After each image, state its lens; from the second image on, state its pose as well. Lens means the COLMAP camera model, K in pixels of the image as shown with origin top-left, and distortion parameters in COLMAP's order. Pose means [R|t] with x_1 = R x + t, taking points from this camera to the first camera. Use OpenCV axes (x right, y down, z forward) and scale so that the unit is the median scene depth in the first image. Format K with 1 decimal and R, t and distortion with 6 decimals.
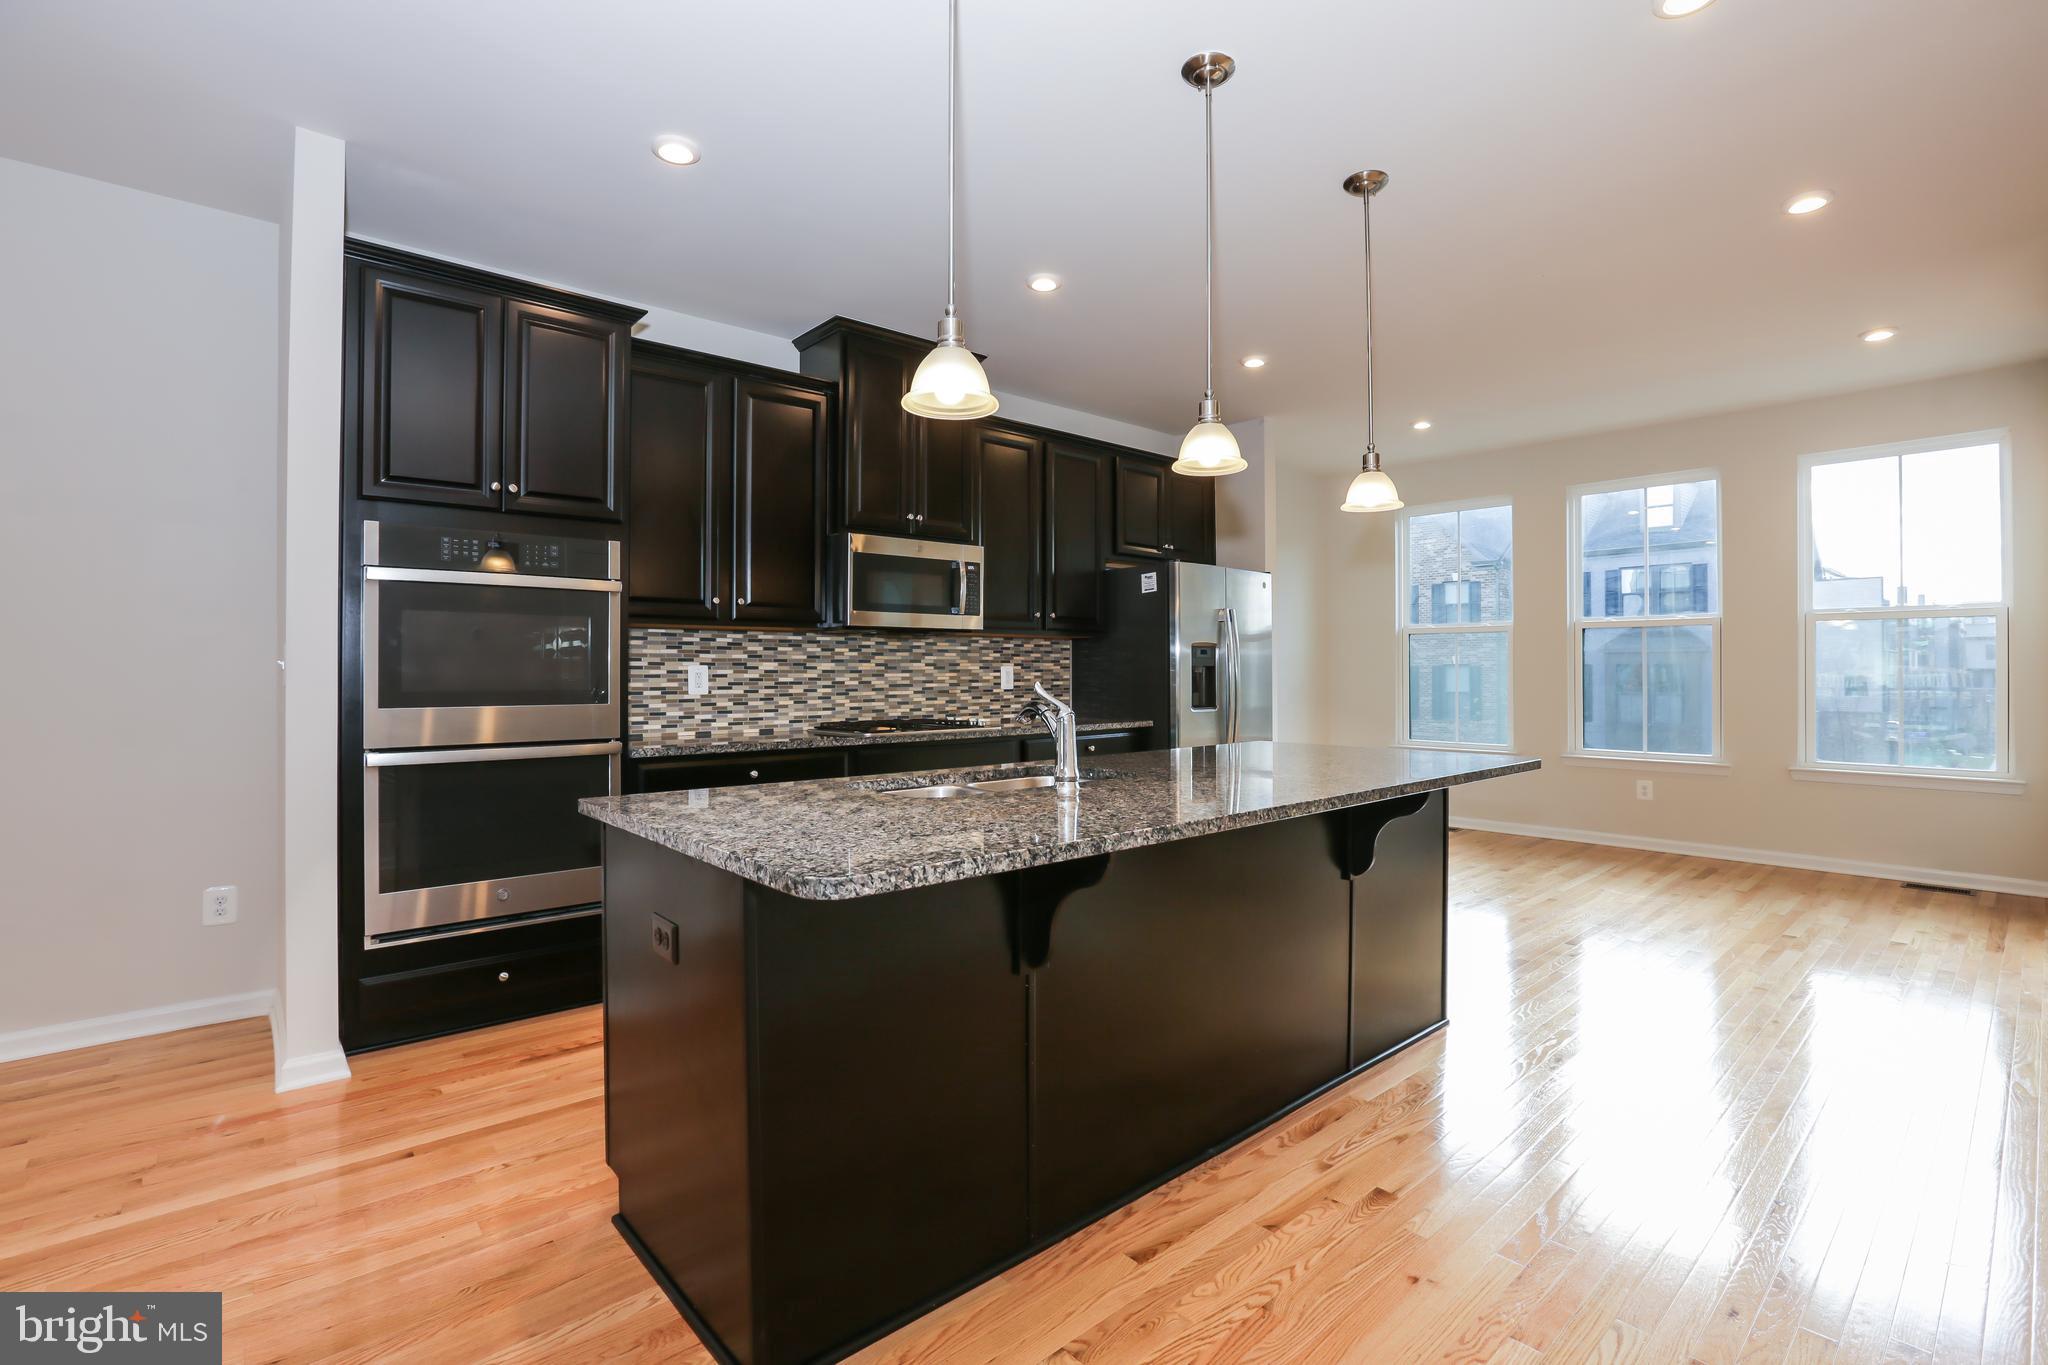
lens RADIAL K [[931.3, 0, 1021.2], [0, 931.3, 681.7], [0, 0, 1]] dist [-0.068245, 0.024142]
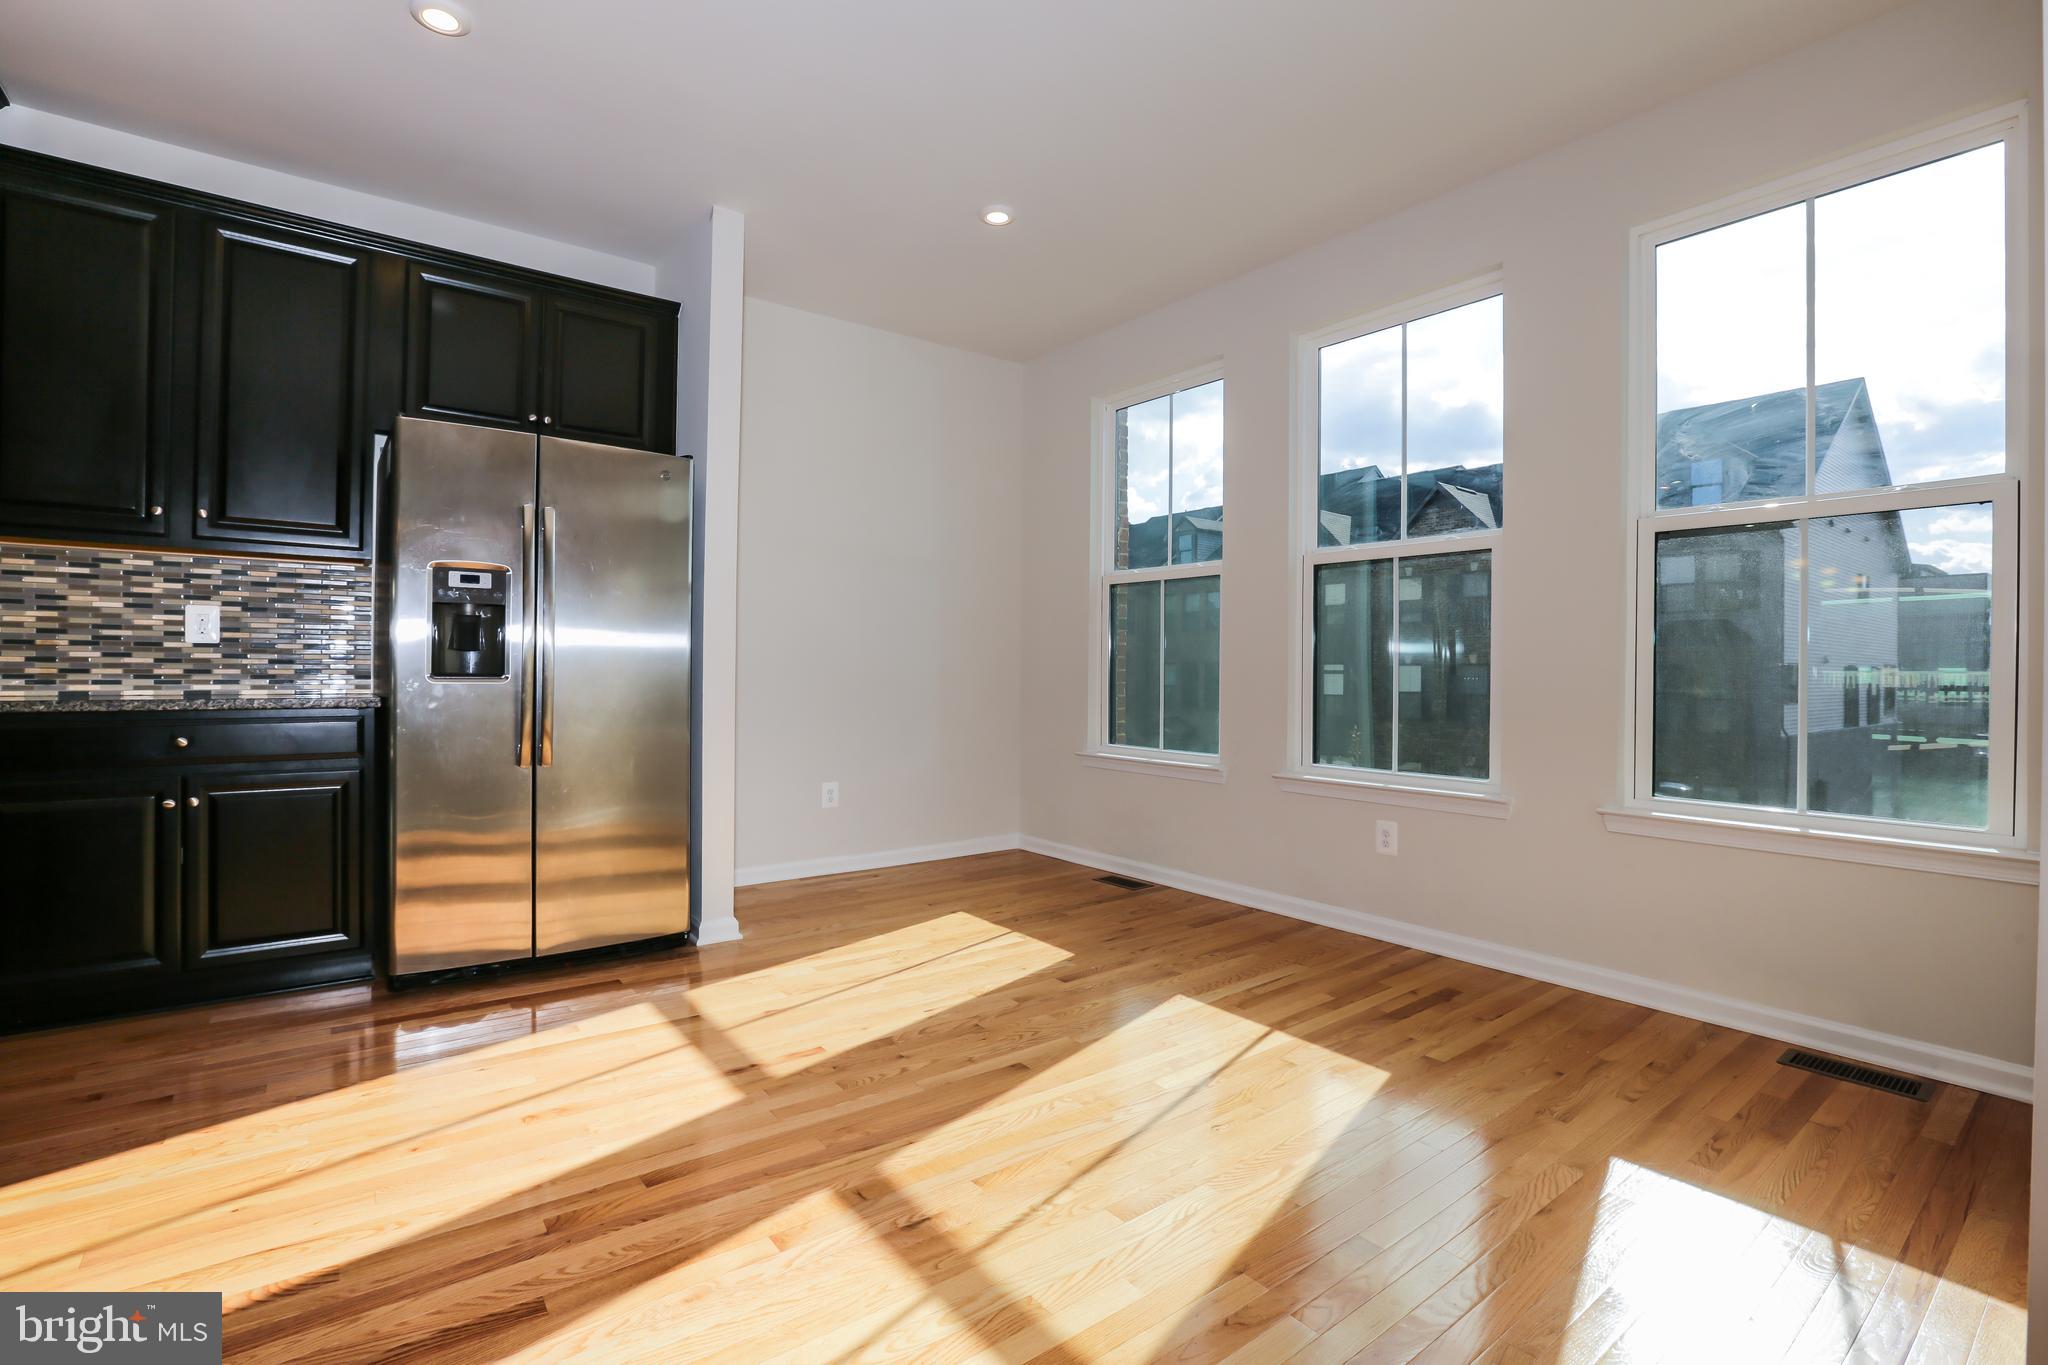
lens RADIAL K [[927.5, 0, 1014.6], [0, 927.5, 667.2], [0, 0, 1]] dist [-0.053012, 0.014575]
pose [[0.997076, 0.037411, -0.066633, 0.623196], [-0.036268, 0.999175, 0.018283, -0.006915], [0.067262, -0.015813, 0.997610, 0.513207]]
